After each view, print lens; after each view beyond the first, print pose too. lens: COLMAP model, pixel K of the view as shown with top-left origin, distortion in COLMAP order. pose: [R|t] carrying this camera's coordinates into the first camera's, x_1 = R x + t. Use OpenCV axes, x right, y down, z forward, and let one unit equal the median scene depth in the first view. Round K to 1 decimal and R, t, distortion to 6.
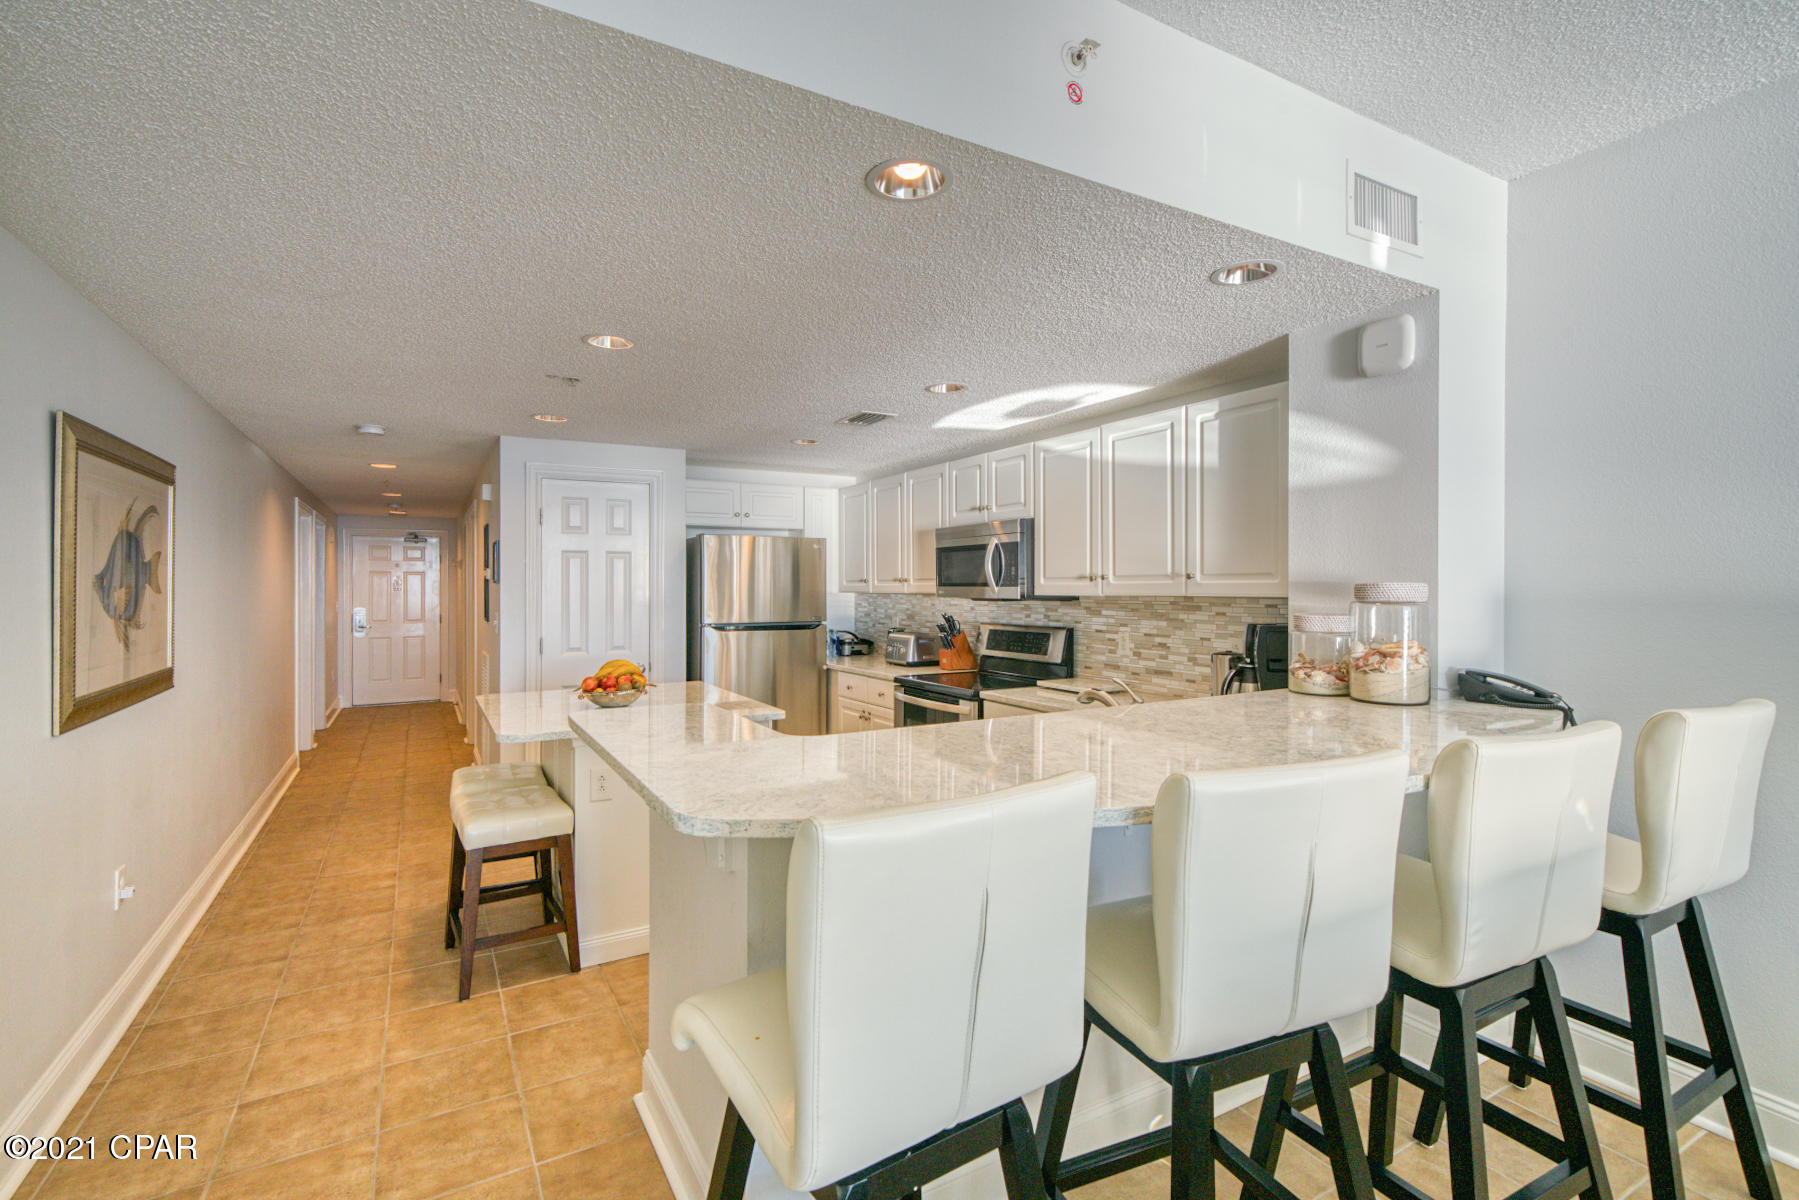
lens RADIAL K [[823.6, 0, 884.9], [0, 823.6, 583.1], [0, 0, 1]] dist [0.008056, 0.000358]
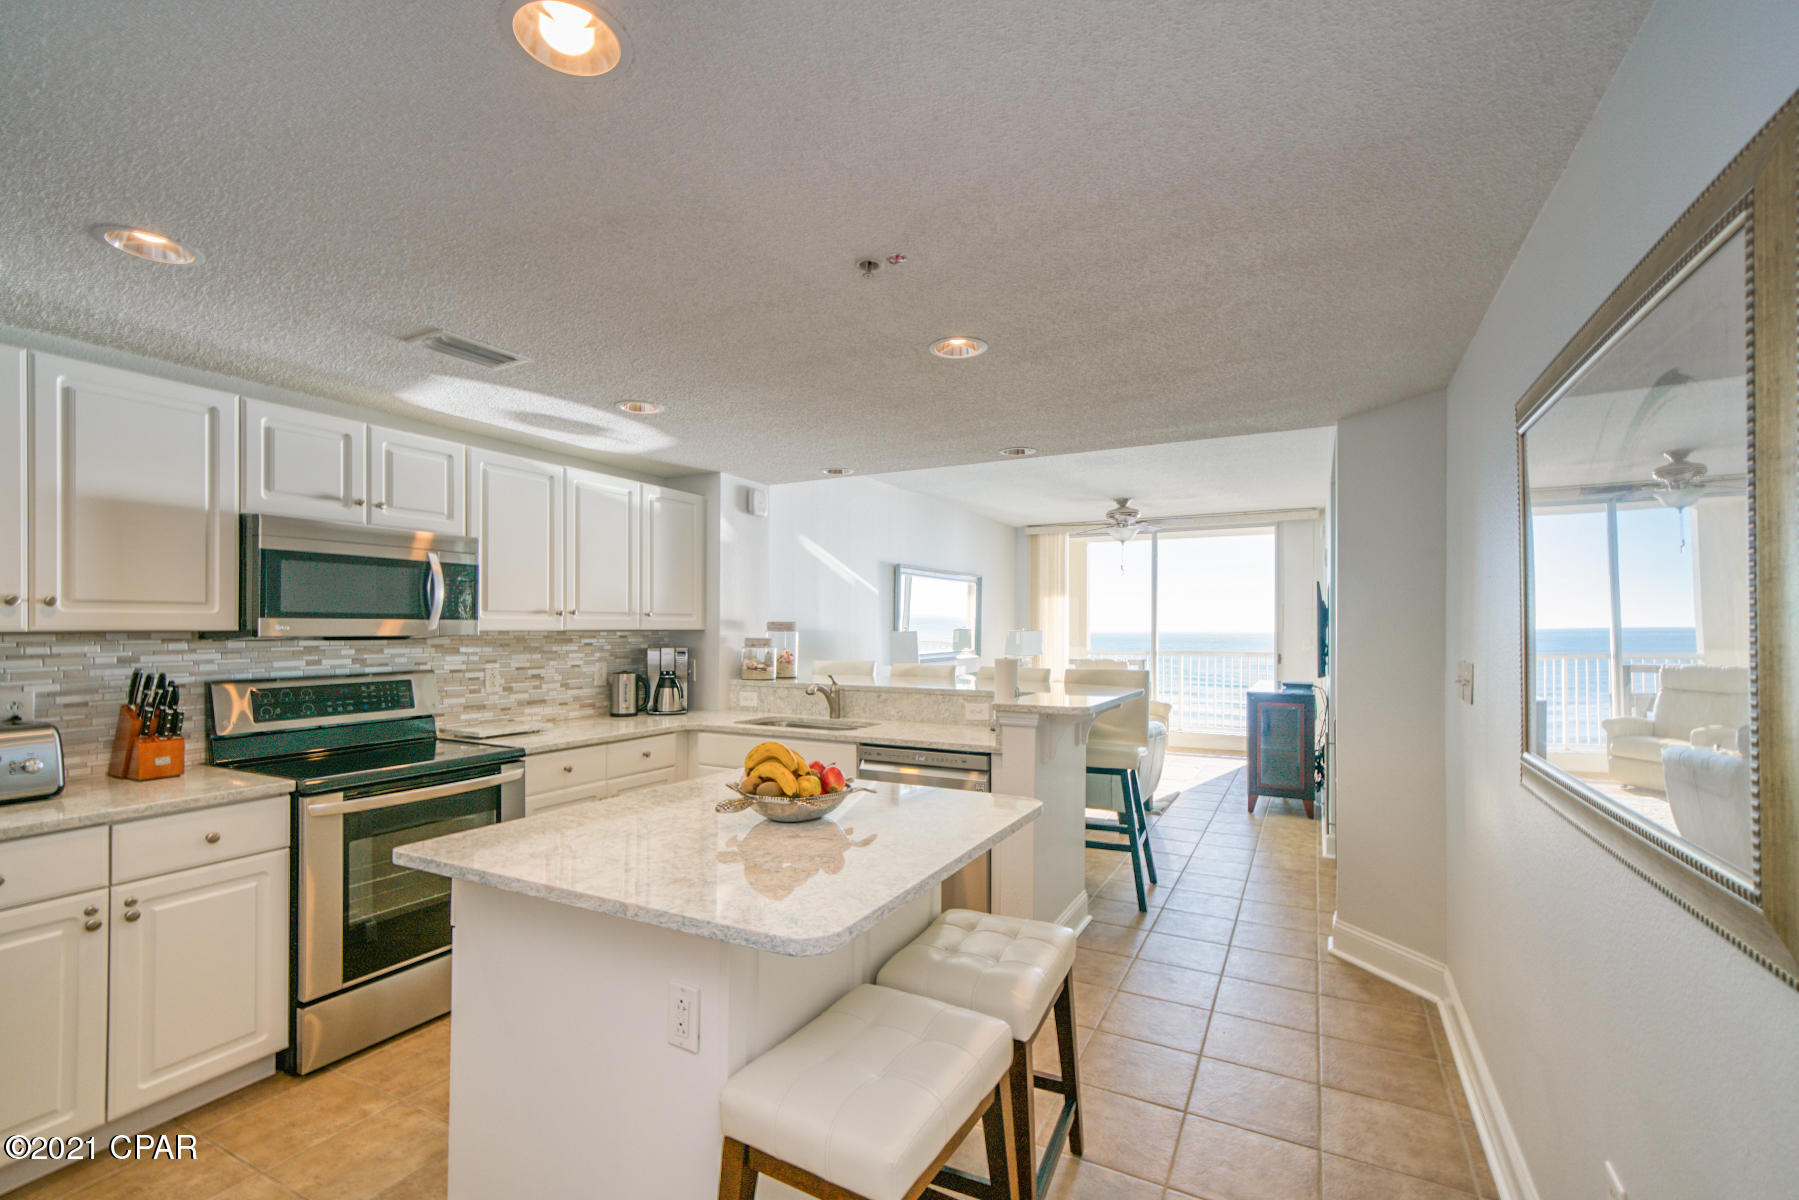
lens RADIAL K [[788.8, 0, 895.4], [0, 788.8, 623.6], [0, 0, 1]] dist [0.008570, 0.000195]
pose [[-0.540588, 0.006695, 0.841261, -0.734549], [-0.003207, 0.999945, -0.010019, 0.014415], [-0.841282, -0.008114, -0.540536, 1.091064]]
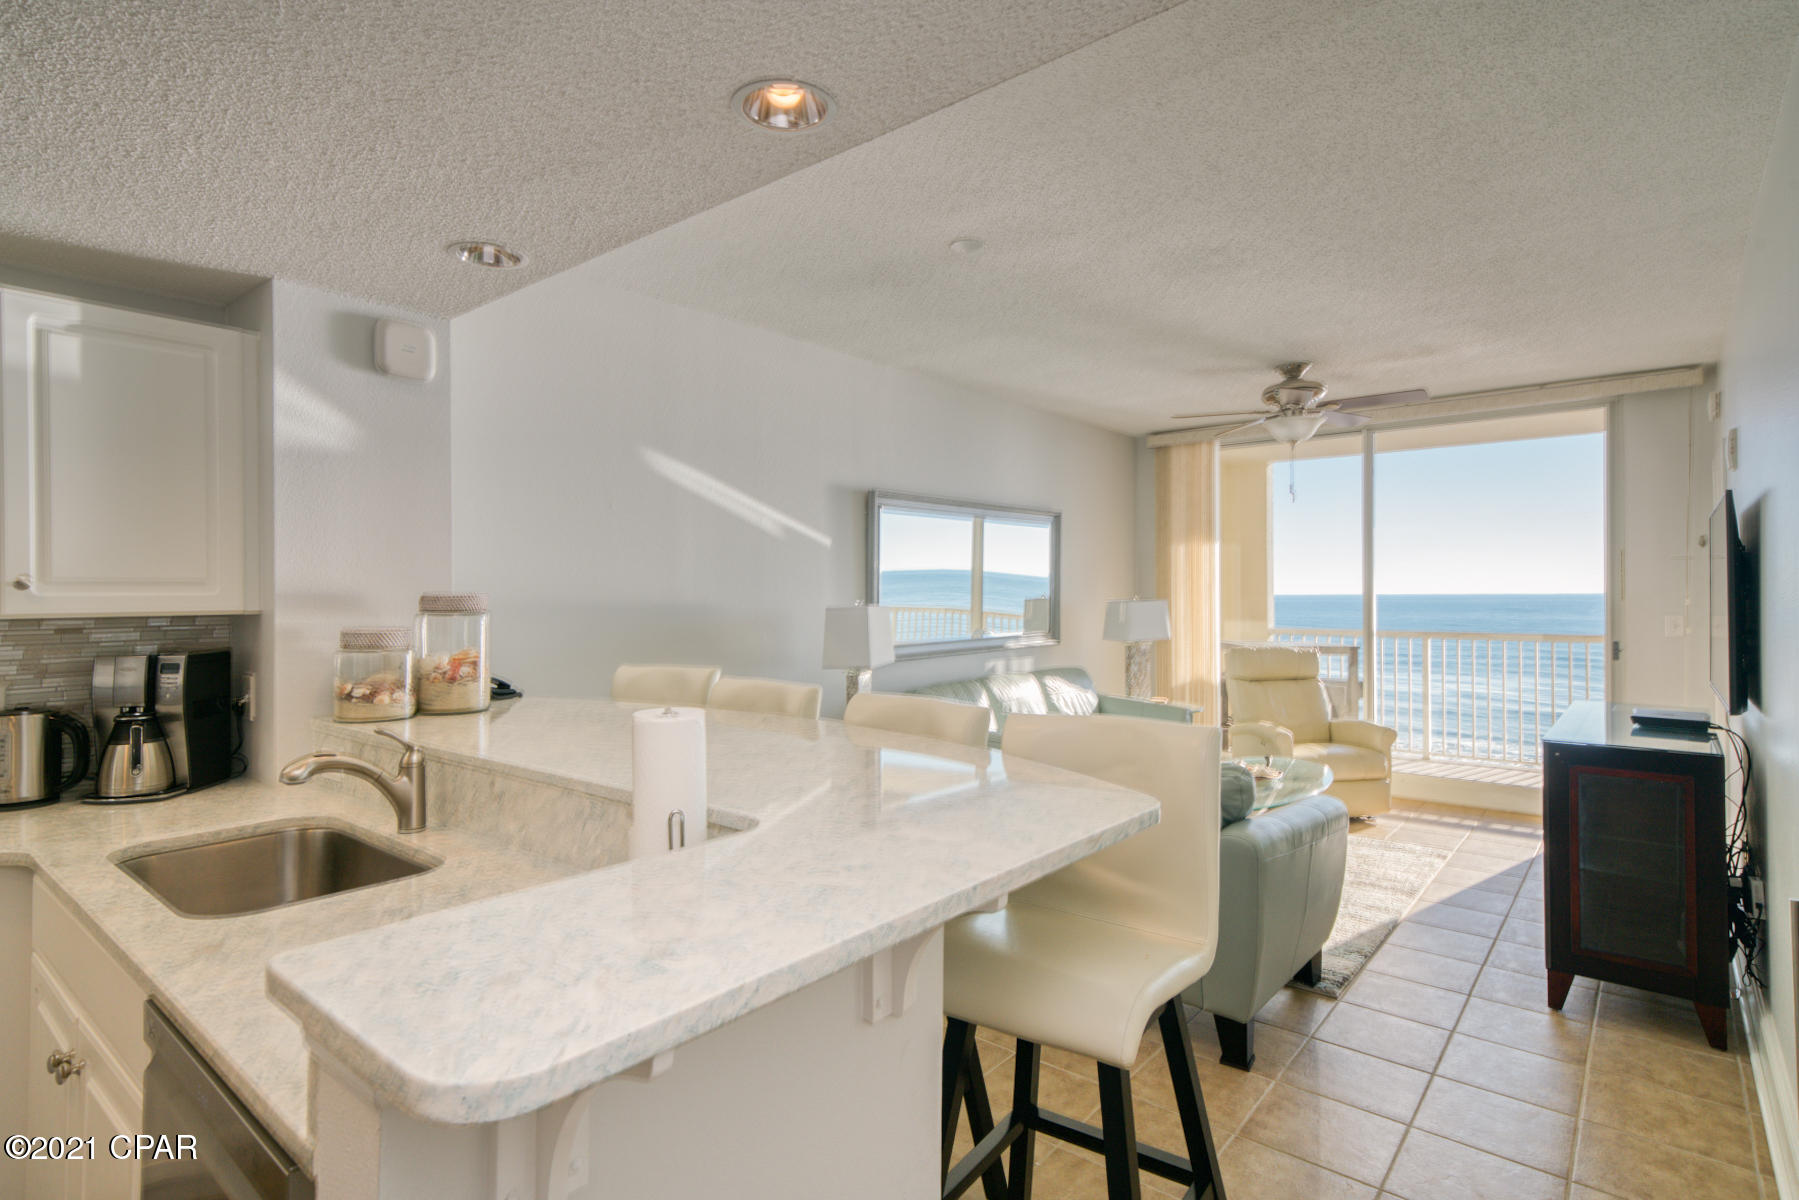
lens RADIAL K [[908.4, 0, 893.4], [0, 908.4, 588.6], [0, 0, 1]] dist [0.016567, -0.000025]
pose [[-0.356961, 0.008461, 0.934081, -0.375022], [0.003238, 0.999964, -0.007821, 0.001630], [-0.934114, 0.000233, -0.356975, 0.528569]]
